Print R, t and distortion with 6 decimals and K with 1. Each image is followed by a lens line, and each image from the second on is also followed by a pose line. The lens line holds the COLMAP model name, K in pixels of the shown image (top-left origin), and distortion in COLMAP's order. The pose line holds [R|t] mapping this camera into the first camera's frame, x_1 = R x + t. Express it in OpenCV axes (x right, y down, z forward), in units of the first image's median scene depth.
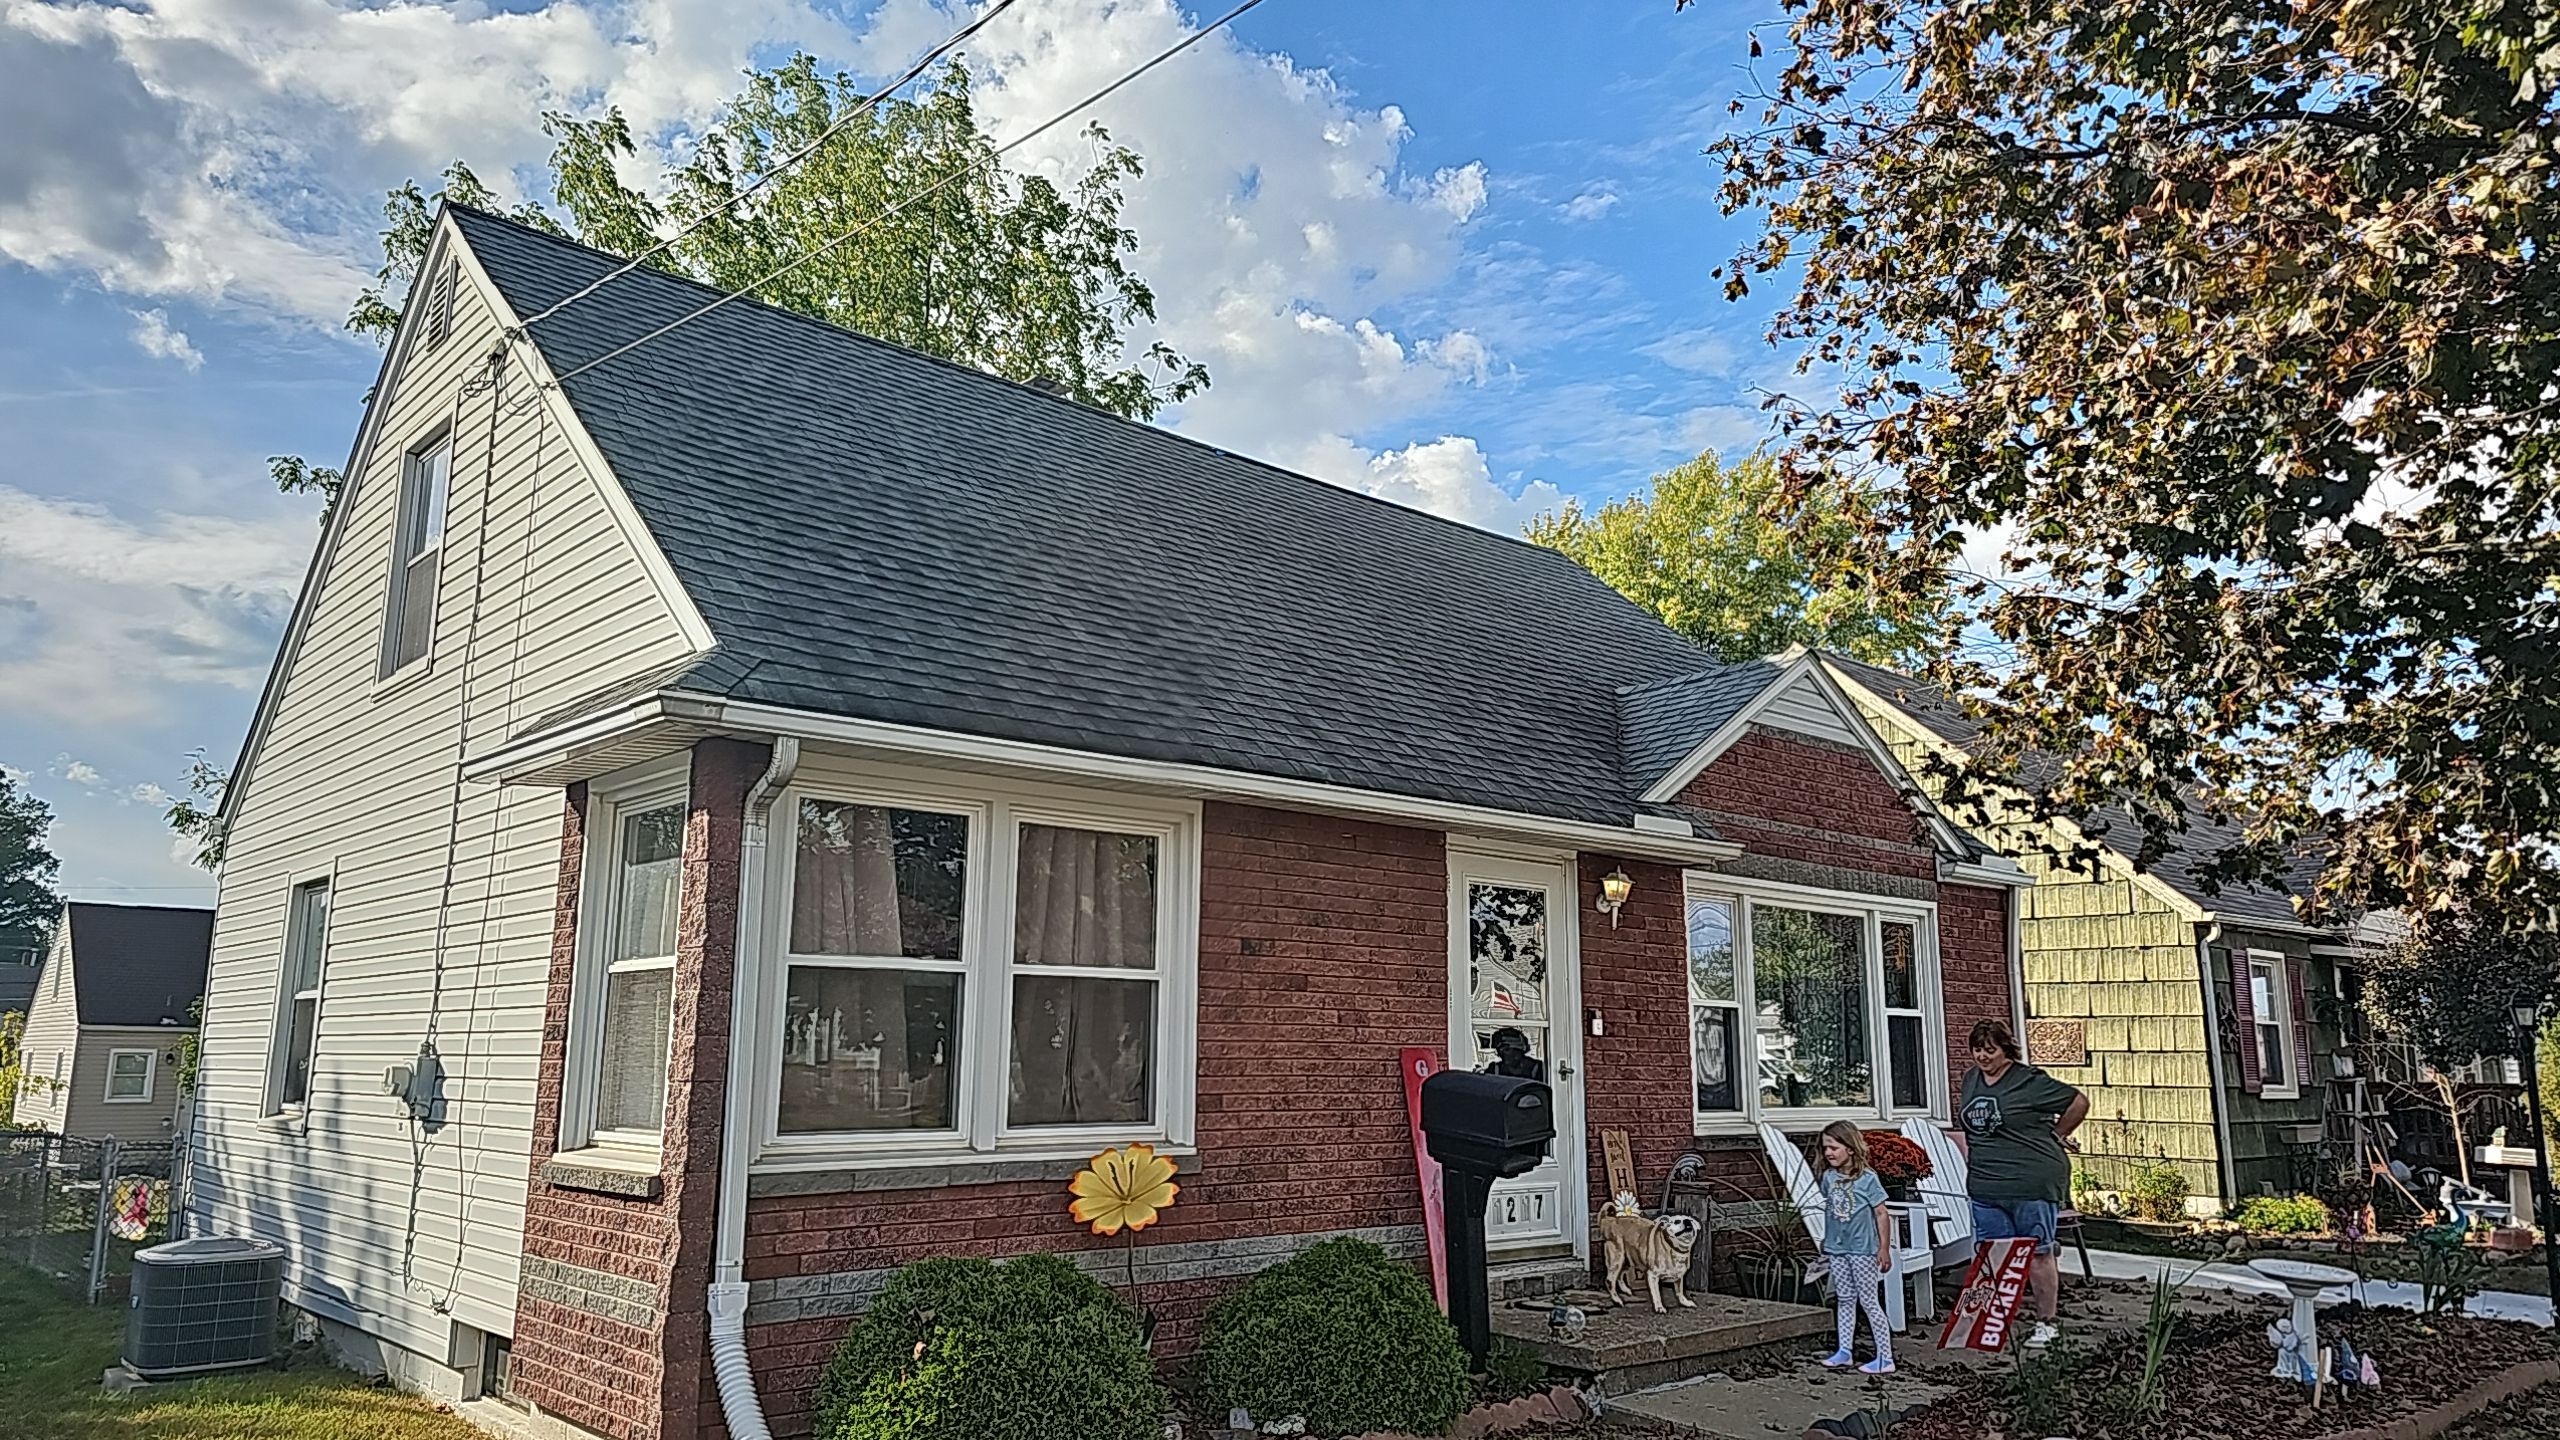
lens RADIAL K [[1709.4, 0, 1280.0], [0, 1709.4, 720.0], [0, 0, 1]] dist [0.000556, 0.000066]
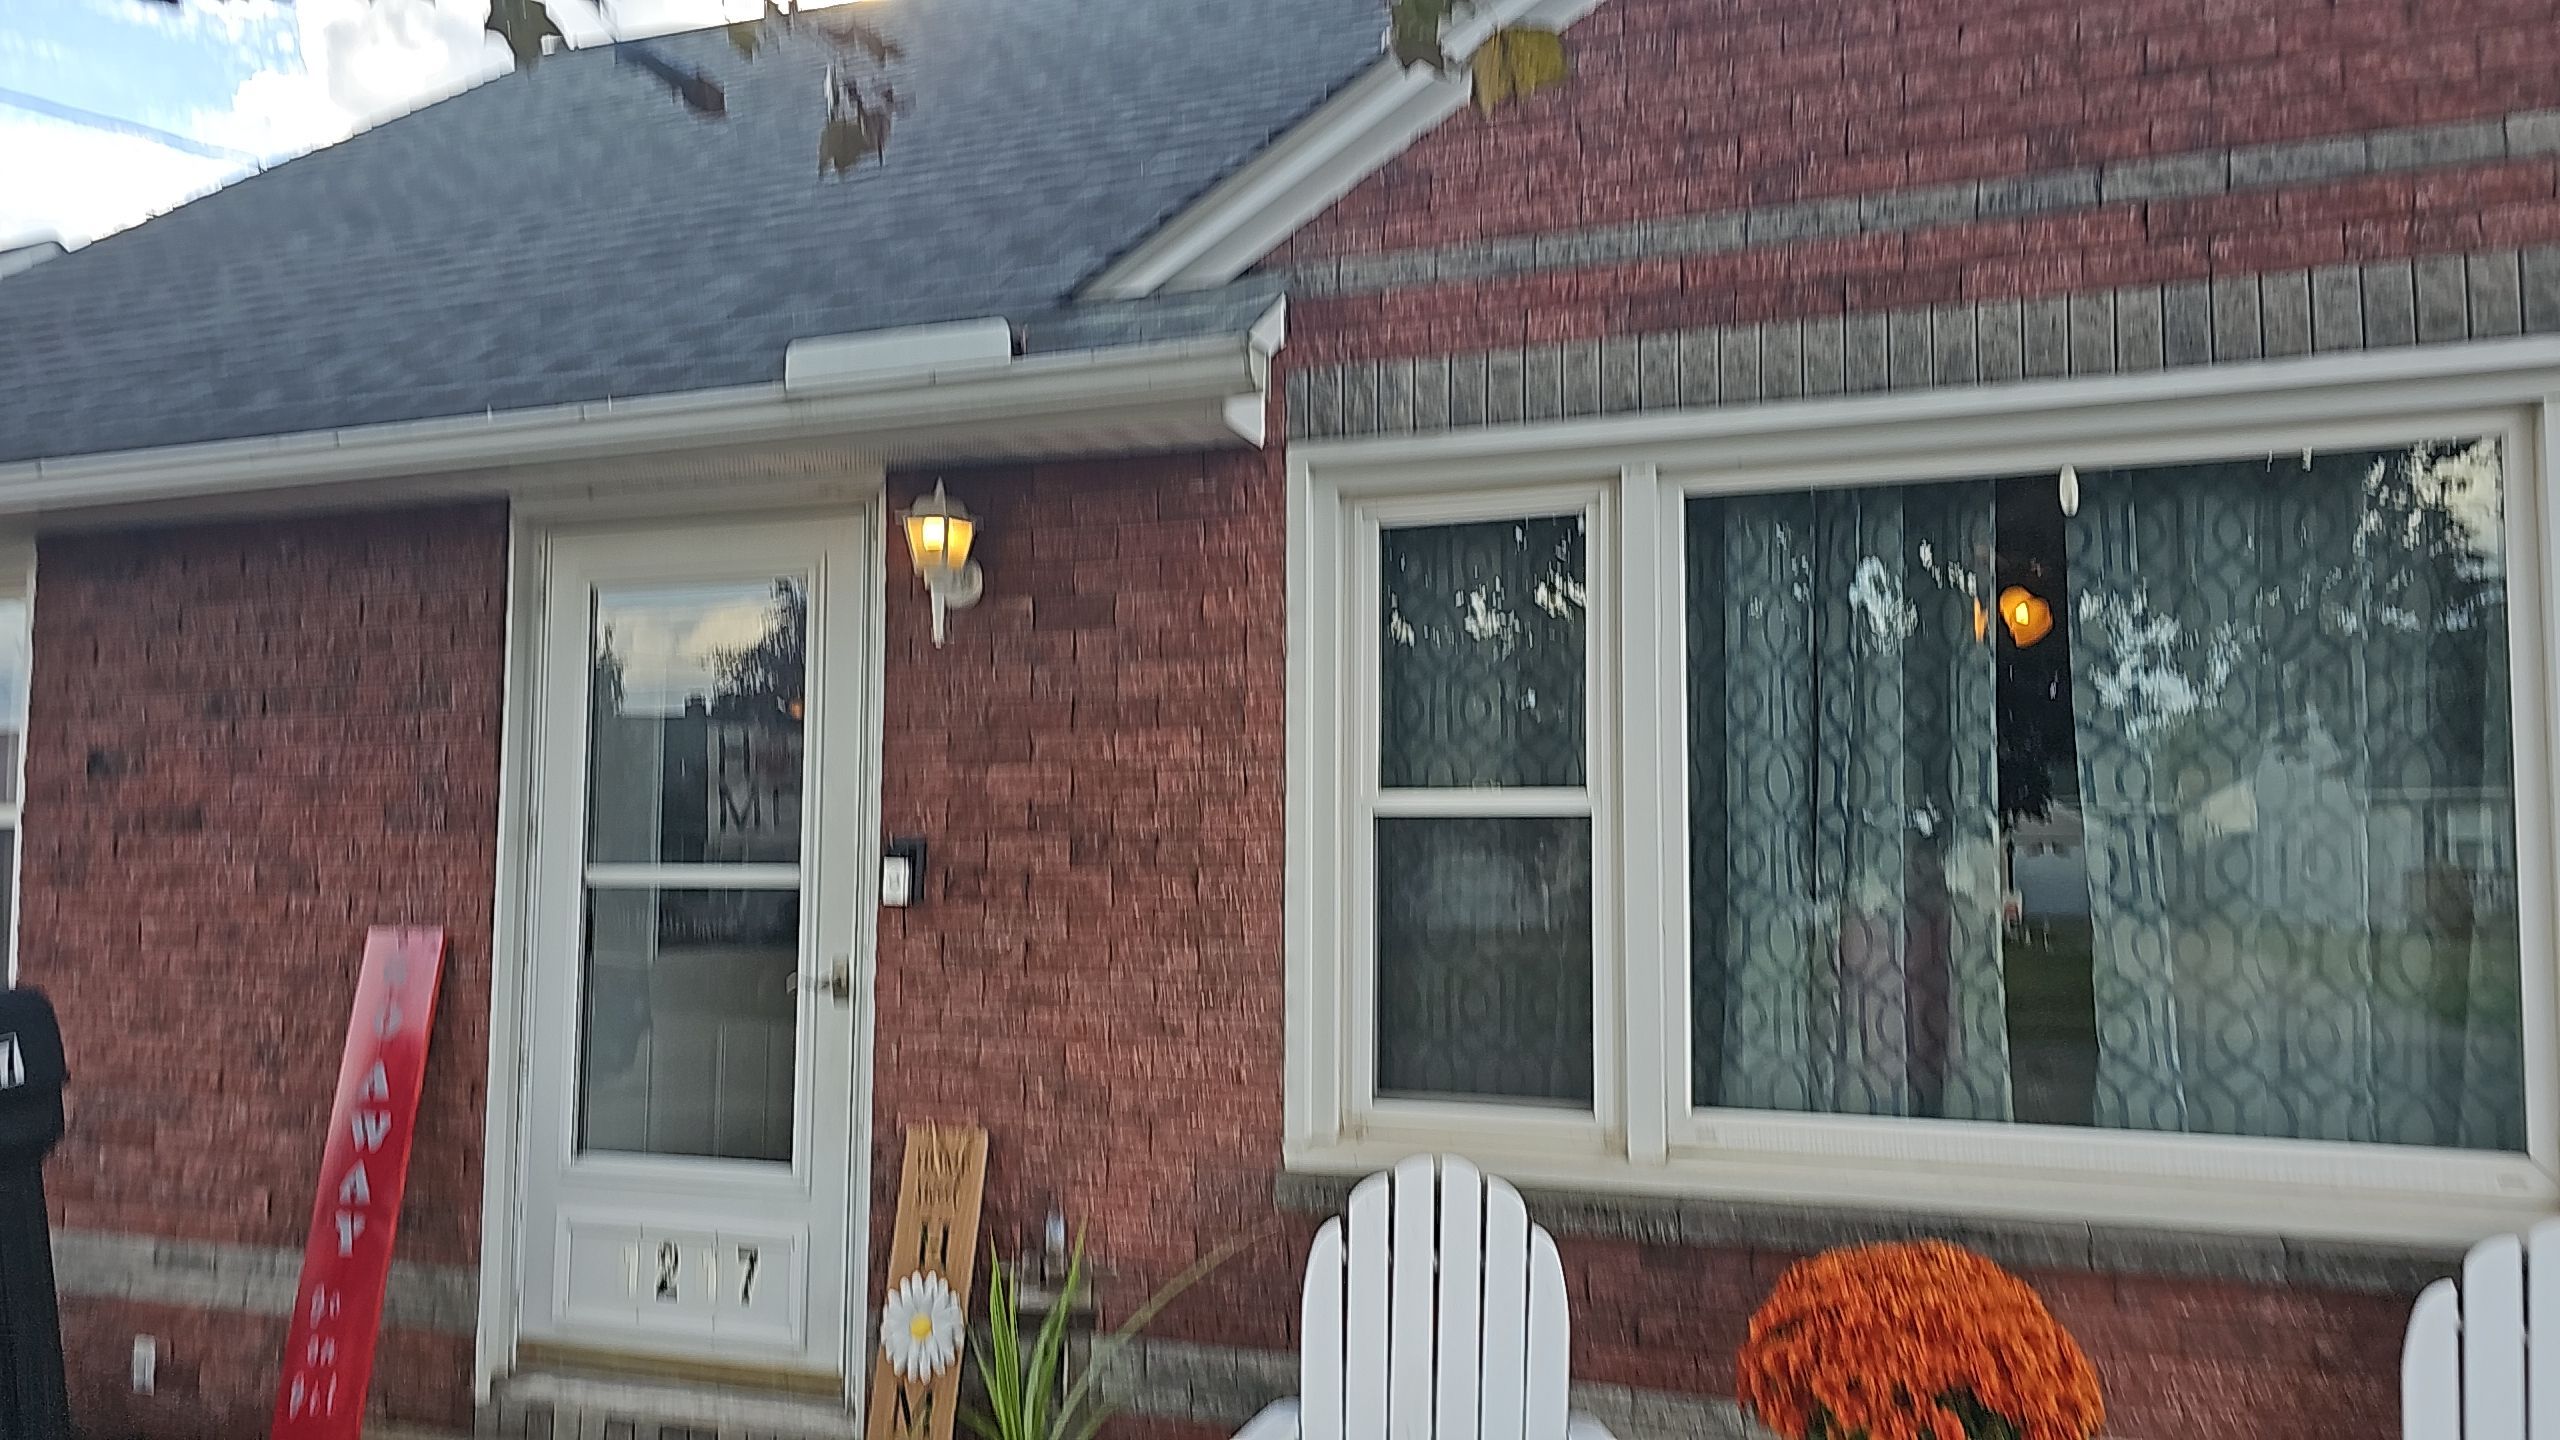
lens RADIAL K [[2958.7, 0, 1280.0], [0, 2958.7, 720.0], [0, 0, 1]] dist [-0.011697, -0.006236]
pose [[0.301563, -0.080379, -0.950052, 0.826255], [0.168899, 0.985185, -0.029740, 0.164314], [0.938367, -0.151494, 0.310671, 0.802640]]
